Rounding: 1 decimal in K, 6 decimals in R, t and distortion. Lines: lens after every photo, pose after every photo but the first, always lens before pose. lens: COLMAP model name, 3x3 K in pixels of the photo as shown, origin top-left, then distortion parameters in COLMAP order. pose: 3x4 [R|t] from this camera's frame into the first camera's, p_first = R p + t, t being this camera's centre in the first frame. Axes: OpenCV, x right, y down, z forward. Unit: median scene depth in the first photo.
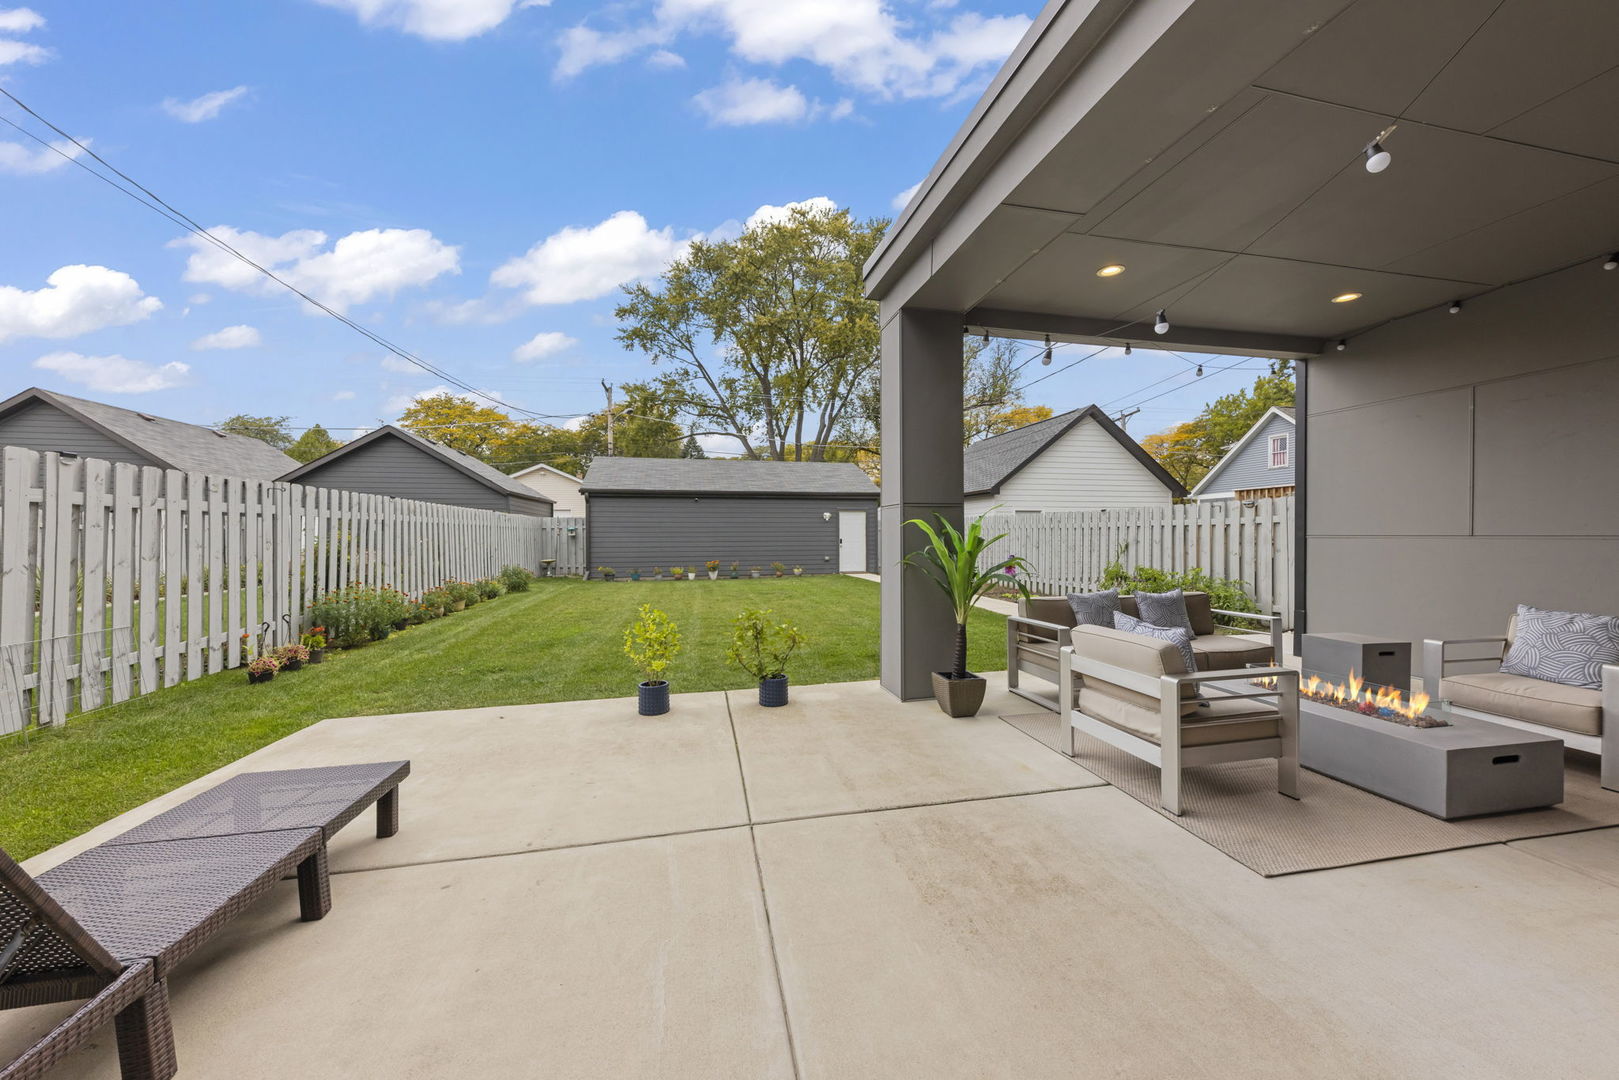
lens RADIAL K [[602.4, 0, 817.1], [0, 602.4, 535.1], [0, 0, 1]] dist [-0.000612, -0.000359]
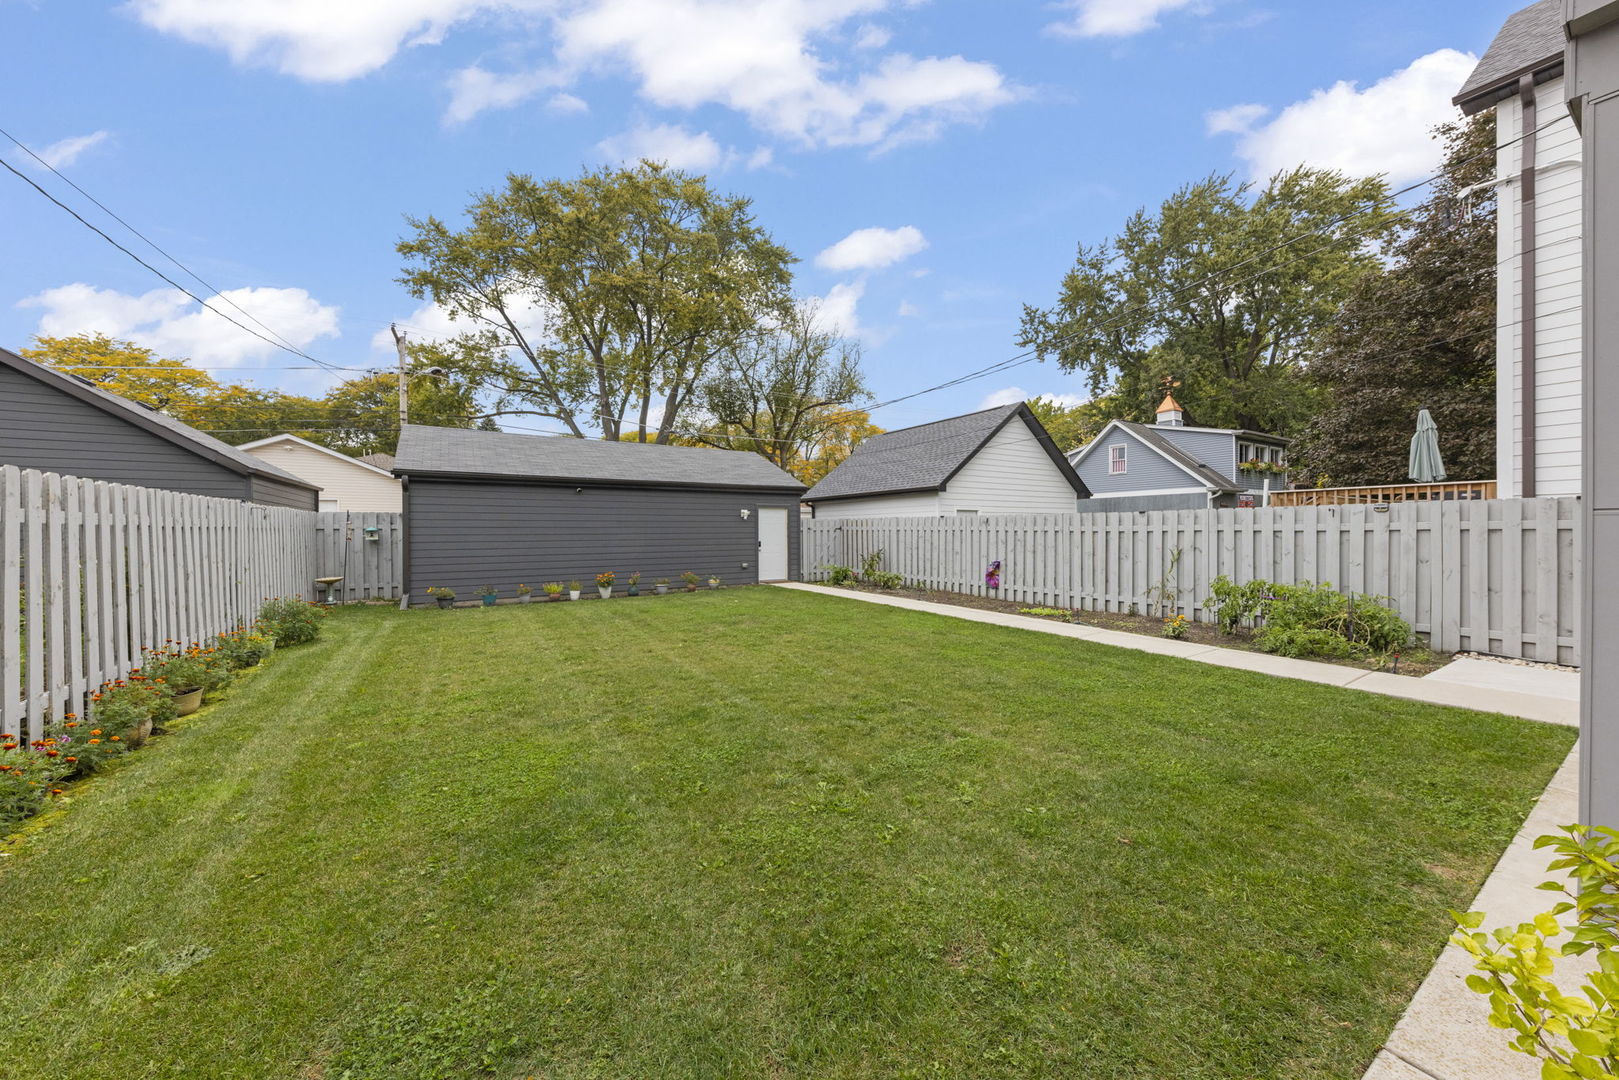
lens RADIAL K [[576.0, 0, 818.2], [0, 576.0, 525.8], [0, 0, 1]] dist [0.016877, -0.010027]
pose [[0.939006, 0.002250, 0.343892, -0.126158], [0.000391, 0.999971, -0.007610, -0.007346], [-0.343899, 0.007281, 0.938978, 0.178127]]
